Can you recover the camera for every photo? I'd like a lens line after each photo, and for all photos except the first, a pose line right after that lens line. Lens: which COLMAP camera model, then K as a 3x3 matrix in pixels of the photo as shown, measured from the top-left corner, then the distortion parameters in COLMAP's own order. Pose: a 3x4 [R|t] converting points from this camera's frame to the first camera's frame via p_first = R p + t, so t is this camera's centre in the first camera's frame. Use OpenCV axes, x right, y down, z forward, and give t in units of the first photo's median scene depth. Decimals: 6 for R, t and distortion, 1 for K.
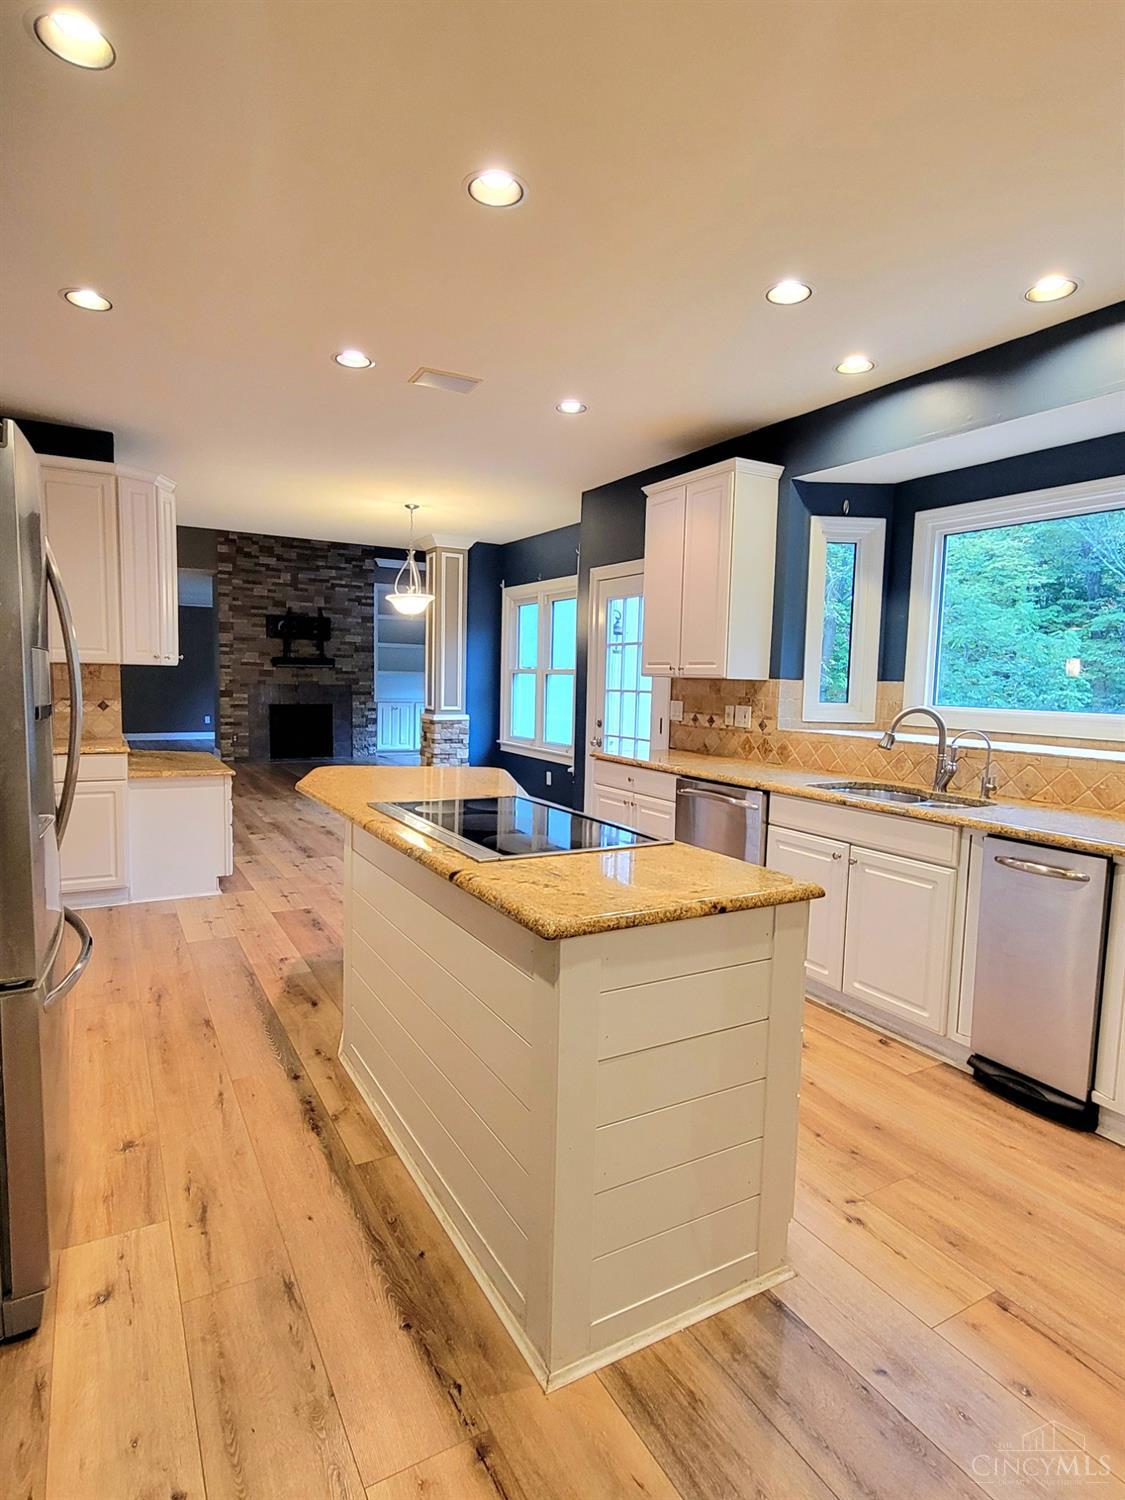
lens RADIAL K [[809.1, 0, 558.5], [0, 809.1, 752.1], [0, 0, 1]] dist [0.003201, -0.001172]
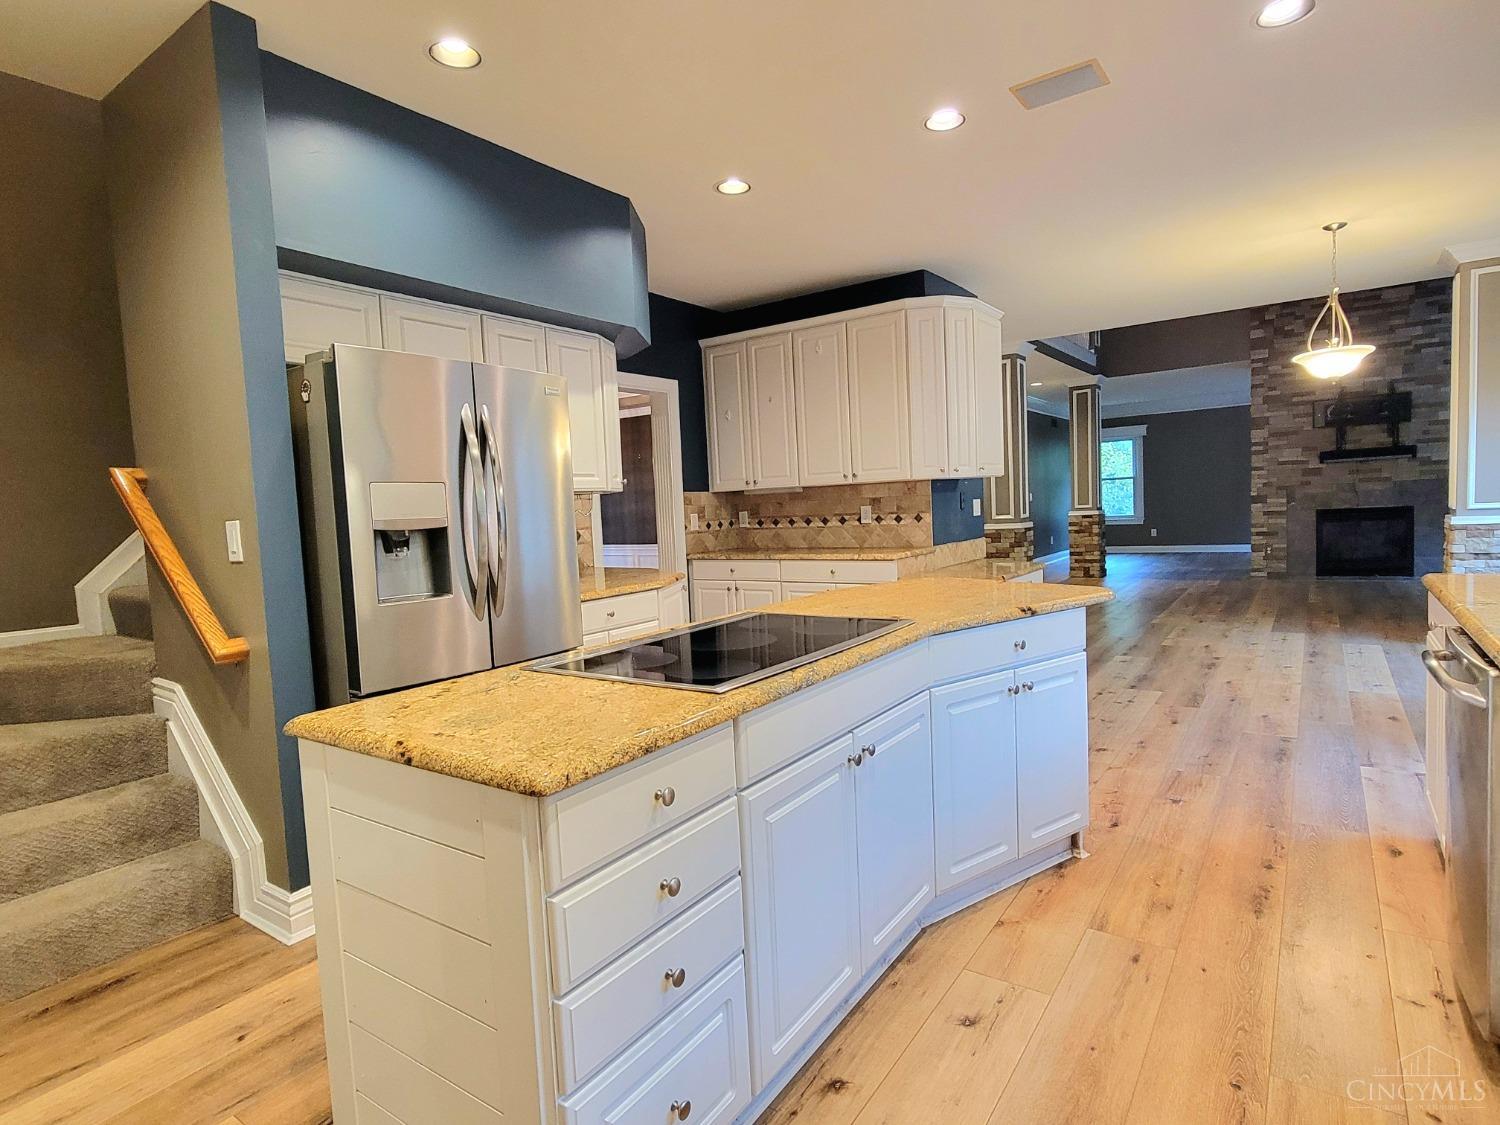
lens RADIAL K [[809.1, 0, 750.1], [0, 809.1, 566.9], [0, 0, 1]] dist [0.003201, -0.001172]
pose [[0.432902, 0.025728, -0.901074, 0.327353], [-0.023469, 0.999575, 0.017265, -0.003893], [0.901135, 0.013673, 0.433322, 0.301085]]
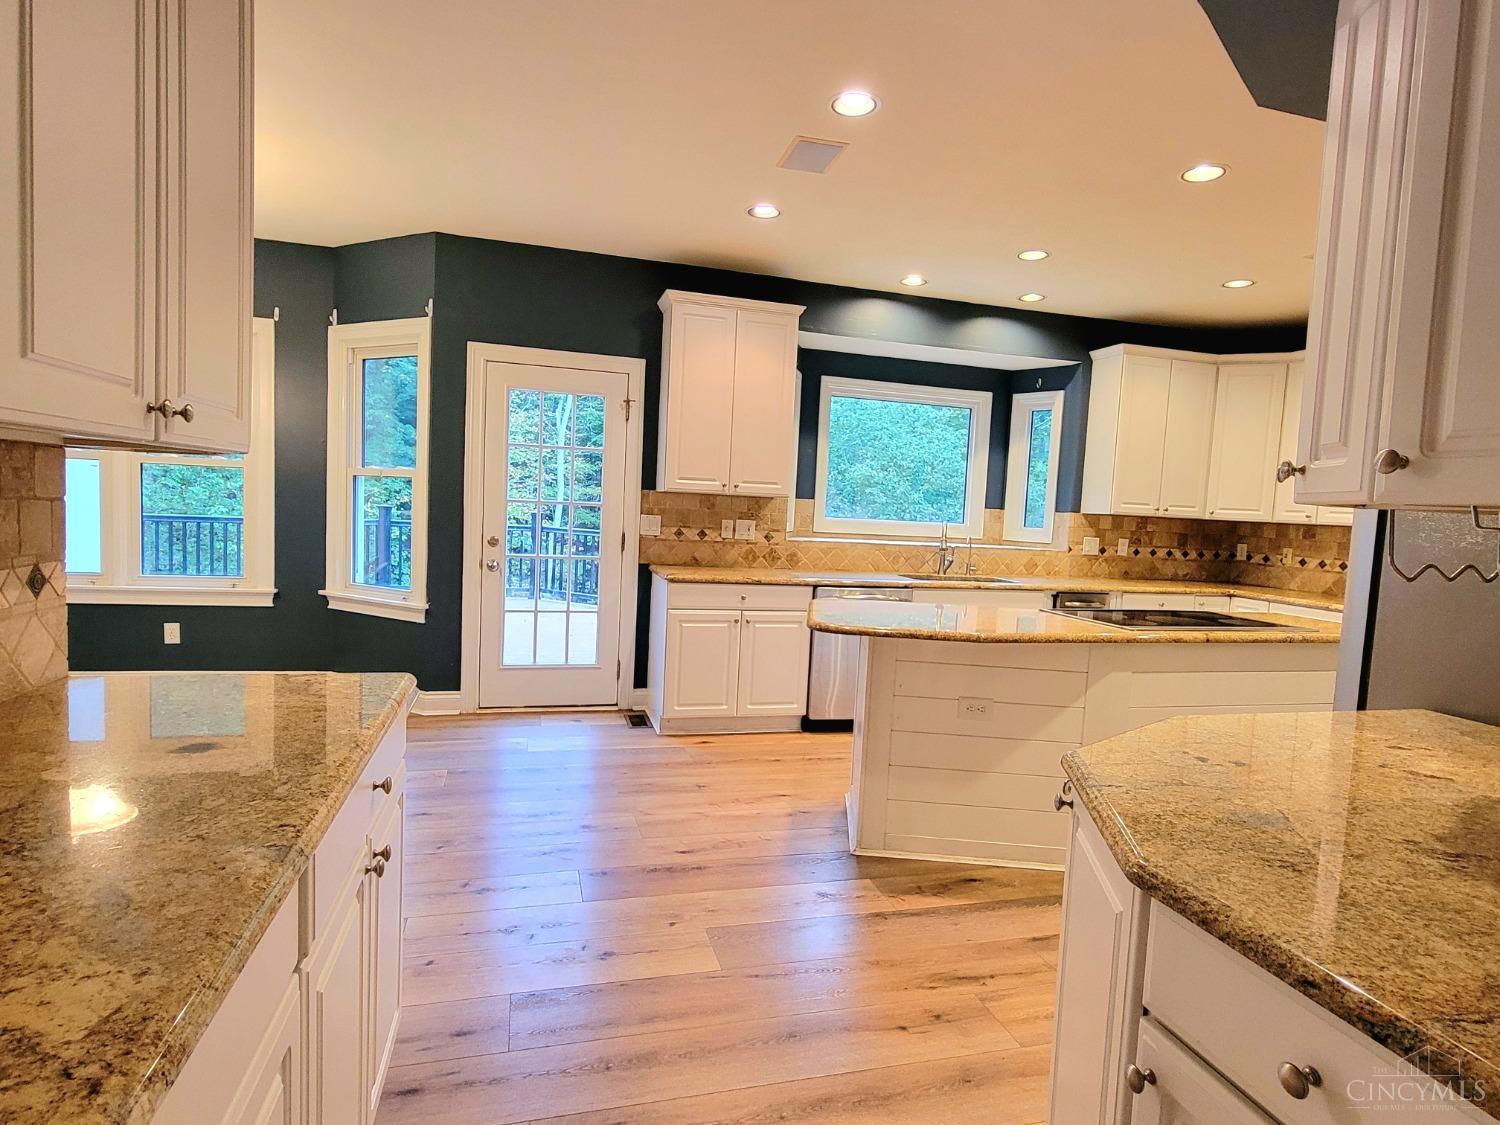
lens RADIAL K [[809.1, 0, 748.0], [0, 809.1, 565.6], [0, 0, 1]] dist [0.003201, -0.001172]
pose [[0.244462, -0.085380, 0.965893, -0.757158], [0.044975, 0.996042, 0.076662, -0.071196], [-0.968615, 0.024700, 0.247334, 0.642401]]
